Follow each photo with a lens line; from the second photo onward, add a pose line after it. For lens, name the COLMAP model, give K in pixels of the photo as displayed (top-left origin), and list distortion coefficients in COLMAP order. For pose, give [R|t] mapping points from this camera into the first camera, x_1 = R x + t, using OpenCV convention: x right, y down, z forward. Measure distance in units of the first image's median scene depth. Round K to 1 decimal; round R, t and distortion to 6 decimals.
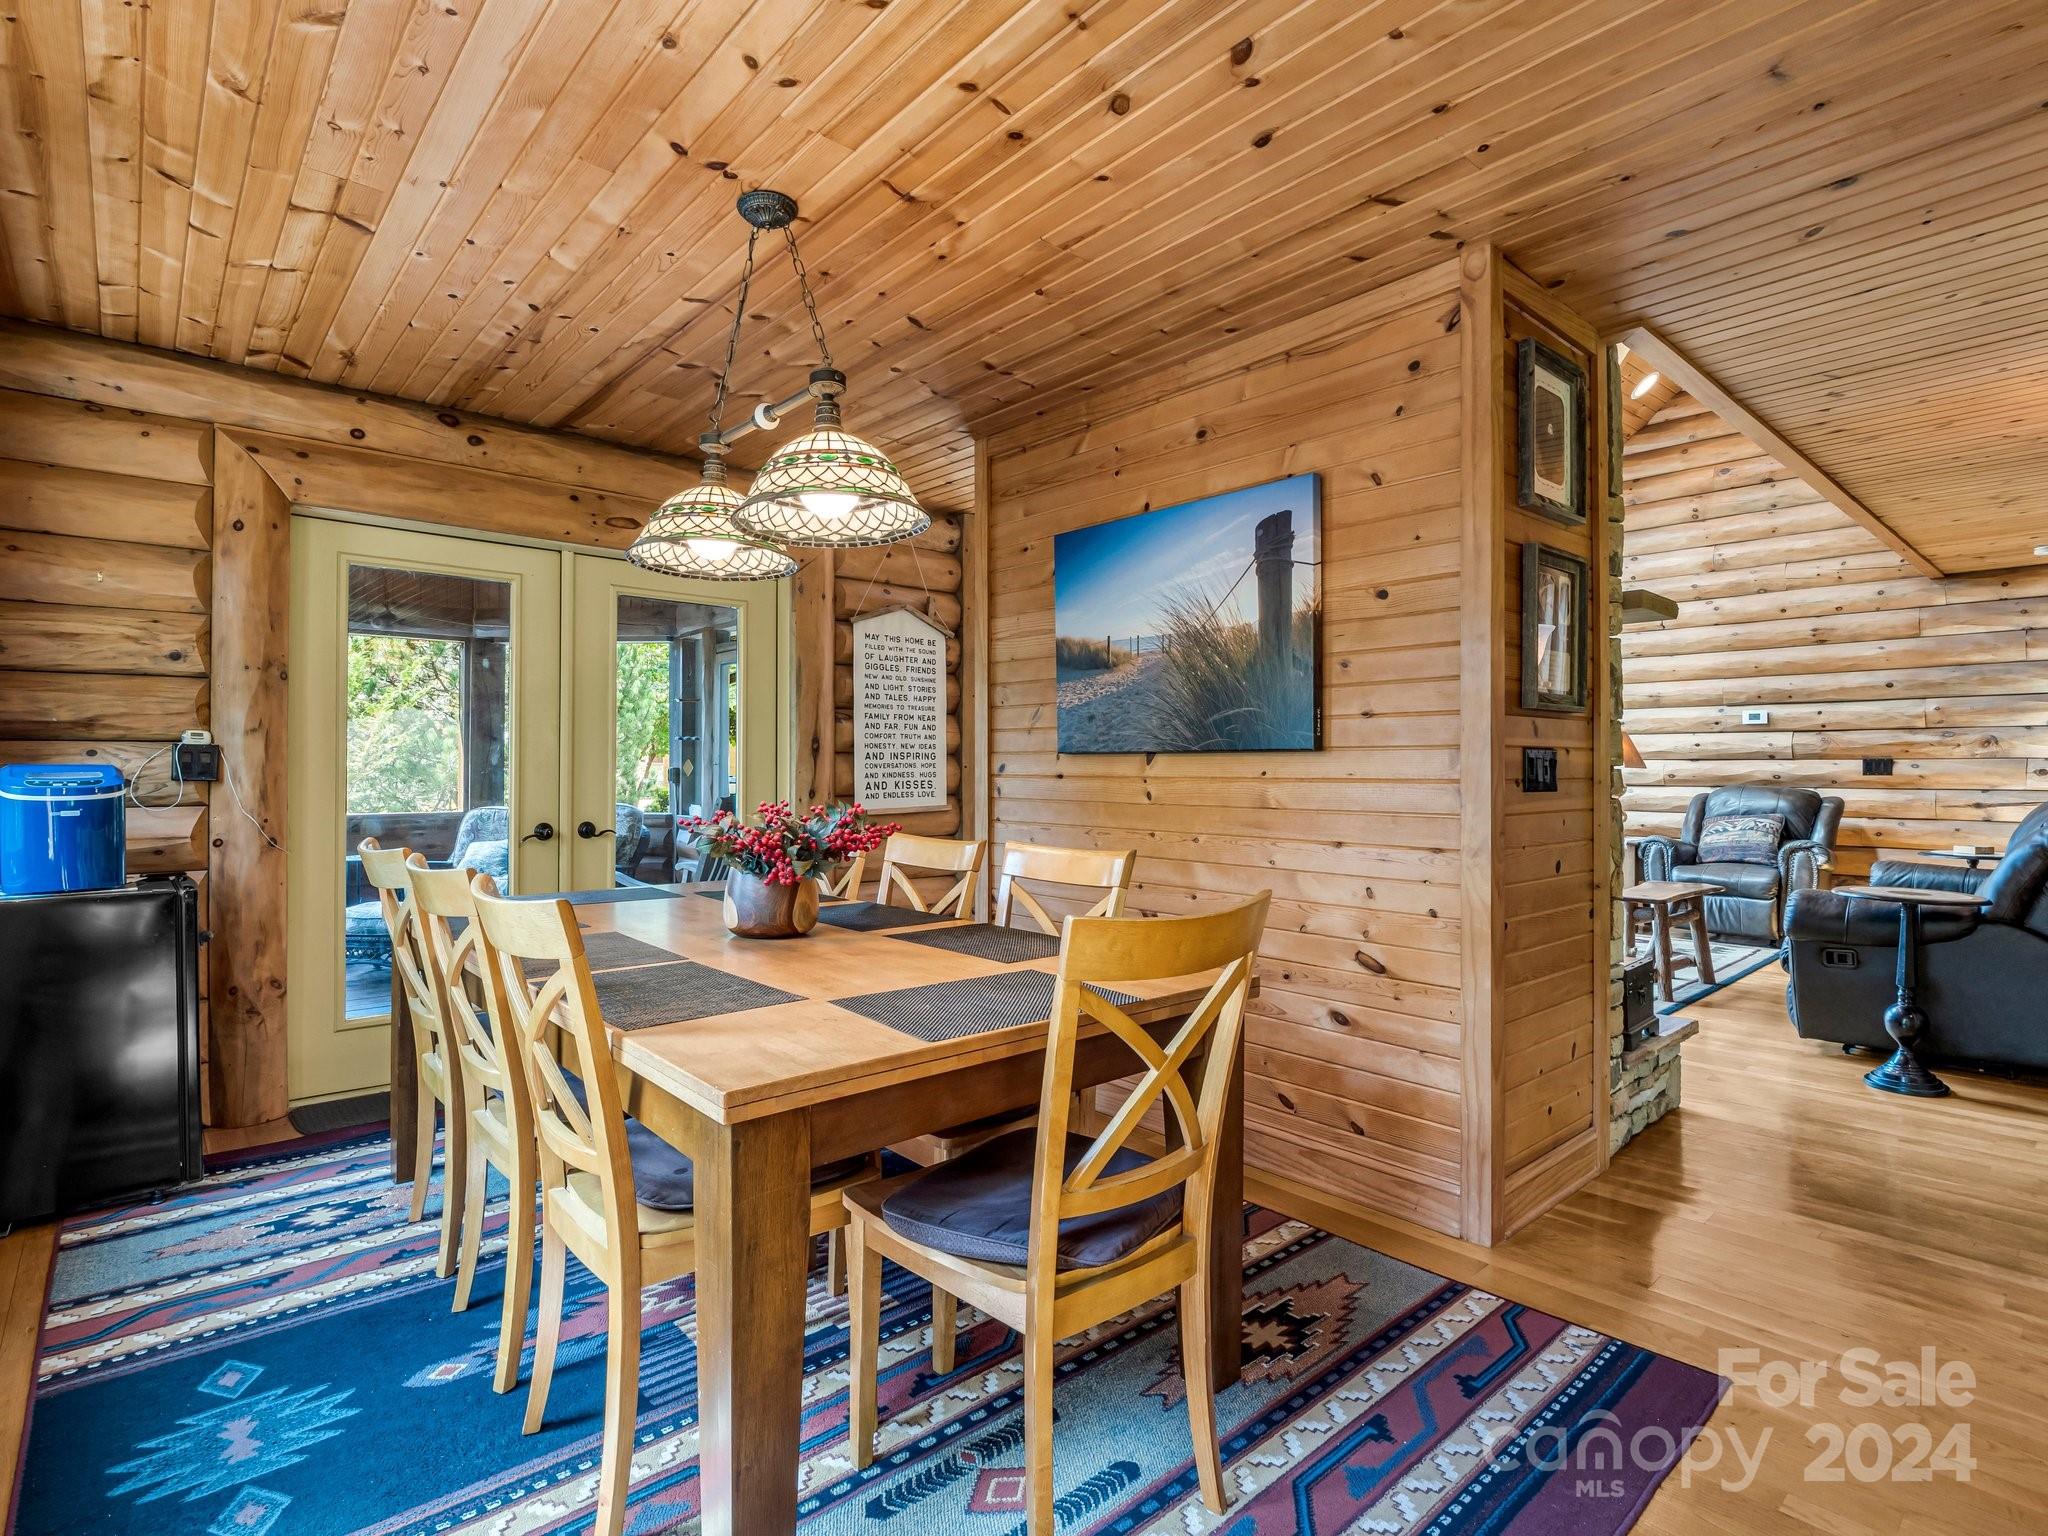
lens RADIAL K [[1022.2, 0, 1034.5], [0, 1022.2, 762.4], [0, 0, 1]] dist [-0.007498, -0.002068]
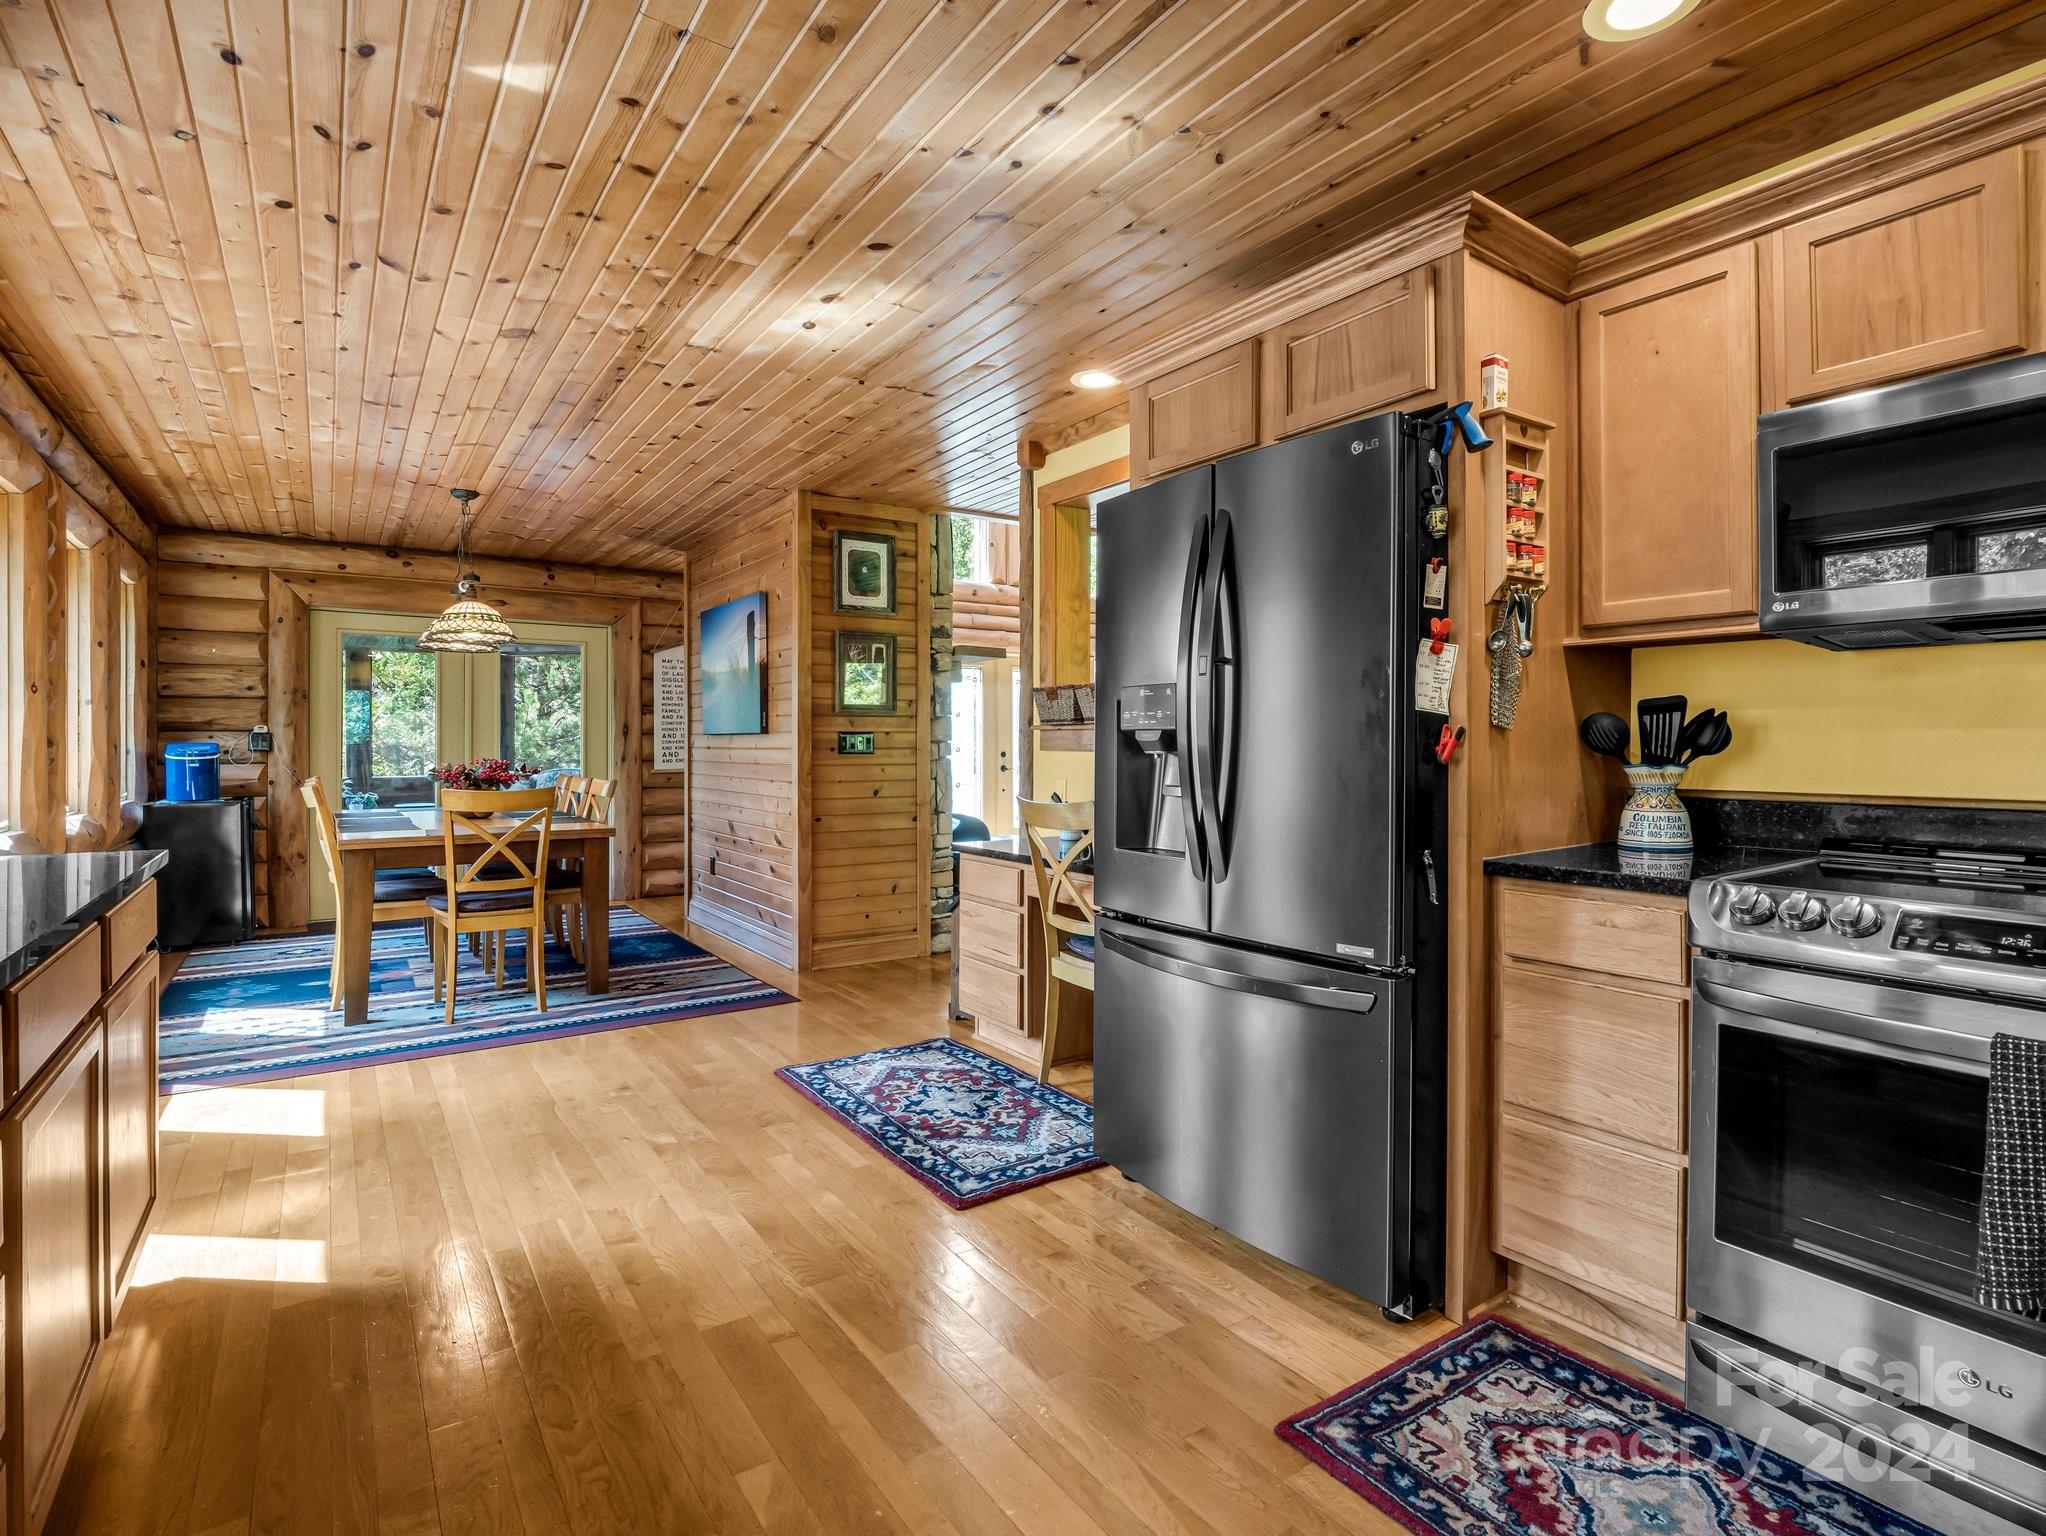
lens RADIAL K [[1021.2, 0, 1022.9], [0, 1021.2, 740.7], [0, 0, 1]] dist [-0.007498, -0.002068]
pose [[0.991741, -0.003556, -0.128207, 0.883478], [0.003977, 0.999988, 0.003027, -0.001958], [0.128195, -0.003512, 0.991743, -0.756684]]
